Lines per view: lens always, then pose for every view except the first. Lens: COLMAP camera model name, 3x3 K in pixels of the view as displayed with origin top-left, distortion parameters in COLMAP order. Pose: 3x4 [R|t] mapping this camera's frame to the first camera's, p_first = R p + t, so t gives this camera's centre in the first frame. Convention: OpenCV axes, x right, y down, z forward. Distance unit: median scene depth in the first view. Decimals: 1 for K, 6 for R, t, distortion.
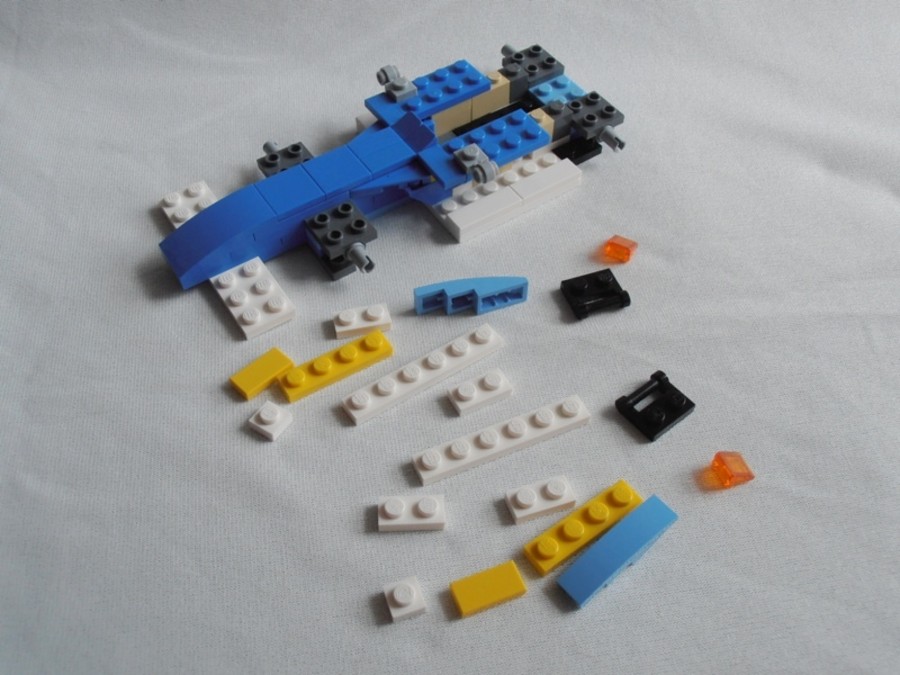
lens RADIAL K [[903.0, 0, 451.3], [0, 903.0, 329.9], [0, 0, 1]] dist [-0.030567, 0.000000]
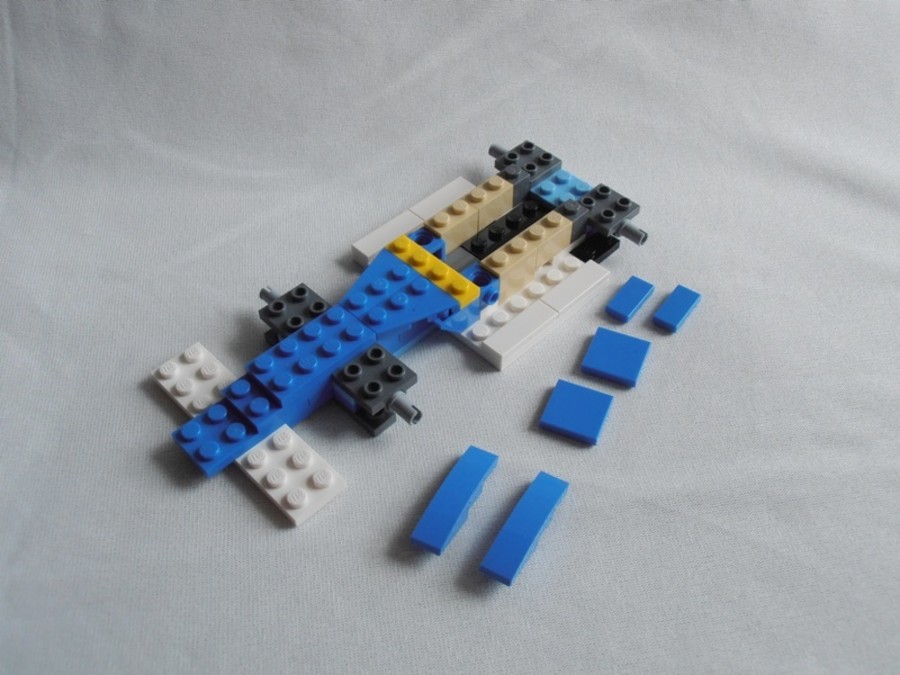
lens RADIAL K [[903.0, 0, 451.7], [0, 903.0, 336.9], [0, 0, 1]] dist [-0.030567, 0.000000]
pose [[0.982048, -0.143072, 0.122929, -0.145024], [0.150540, 0.987143, -0.053725, -0.088811], [-0.113662, 0.071266, 0.990960, 0.109387]]
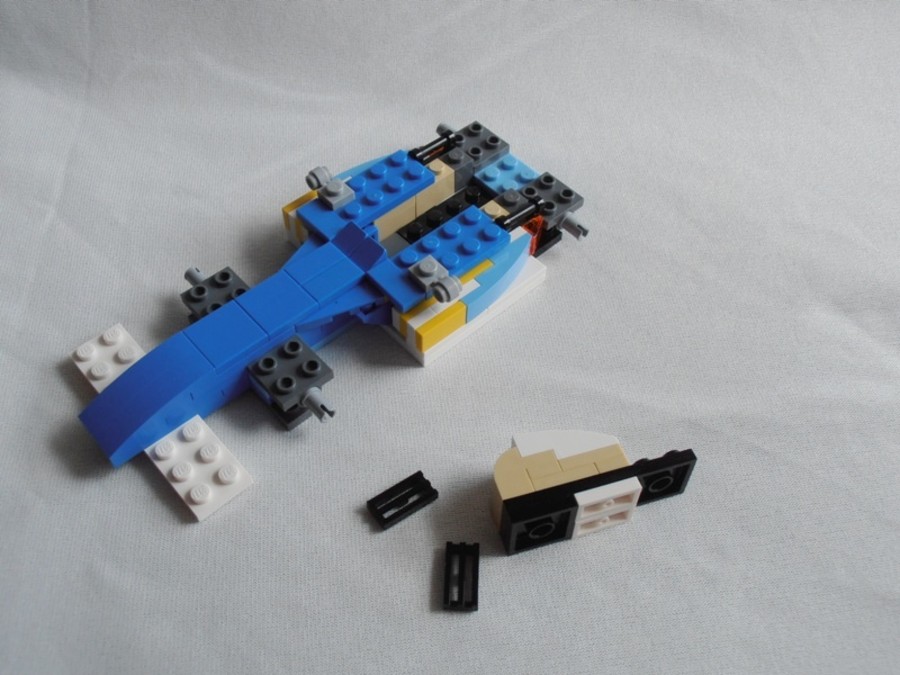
lens RADIAL K [[903.0, 0, 449.5], [0, 903.0, 332.4], [0, 0, 1]] dist [-0.030567, 0.000000]
pose [[0.989199, -0.105765, 0.101480, -0.052637], [0.104884, 0.994386, 0.013998, -0.139740], [-0.102391, -0.003203, 0.994739, 0.113747]]
